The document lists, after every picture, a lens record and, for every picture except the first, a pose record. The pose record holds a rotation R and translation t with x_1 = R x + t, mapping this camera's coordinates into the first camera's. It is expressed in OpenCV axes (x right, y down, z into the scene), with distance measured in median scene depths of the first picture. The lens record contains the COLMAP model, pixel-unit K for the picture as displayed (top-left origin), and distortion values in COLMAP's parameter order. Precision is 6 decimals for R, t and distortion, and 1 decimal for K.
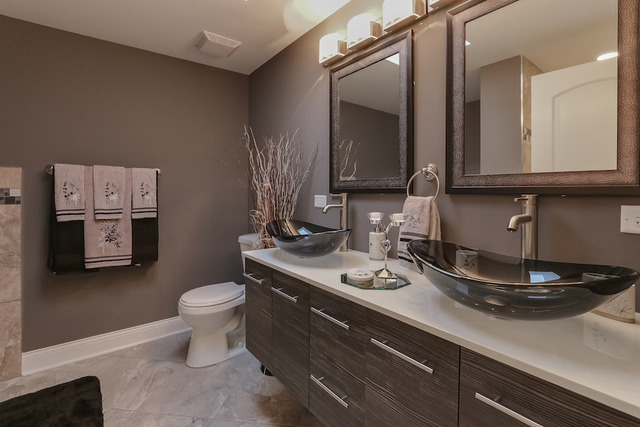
lens RADIAL K [[302.8, 0, 344.3], [0, 302.8, 191.4], [0, 0, 1]] dist [-0.005382, 0.002355]
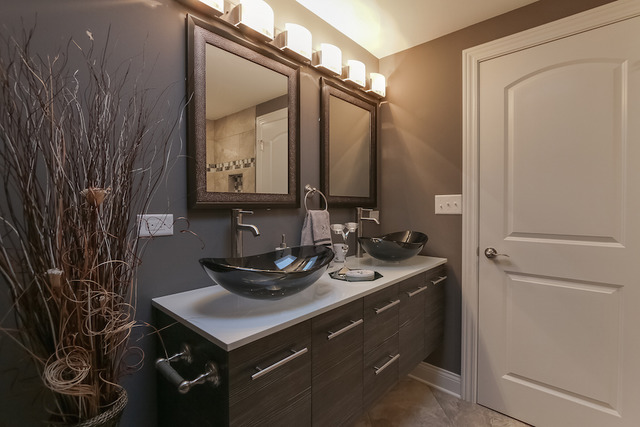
lens RADIAL K [[302.8, 0, 321.2], [0, 302.8, 209.2], [0, 0, 1]] dist [-0.005382, 0.002355]
pose [[-0.152209, -0.010844, 0.988289, -1.053190], [0.008841, 0.999885, 0.012332, -0.004810], [-0.988309, 0.010614, -0.152096, 1.230266]]
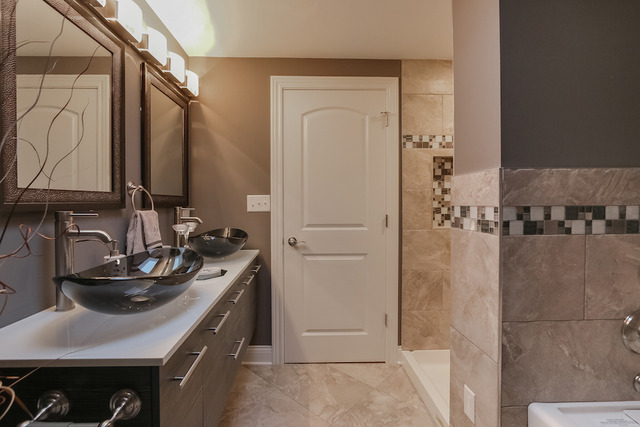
lens RADIAL K [[302.8, 0, 310.7], [0, 302.8, 206.0], [0, 0, 1]] dist [-0.005382, 0.002355]
pose [[-0.779117, -0.003821, 0.626867, -0.958566], [0.008842, 0.999815, 0.017084, -0.023003], [-0.626816, 0.018853, -0.778939, 1.782623]]
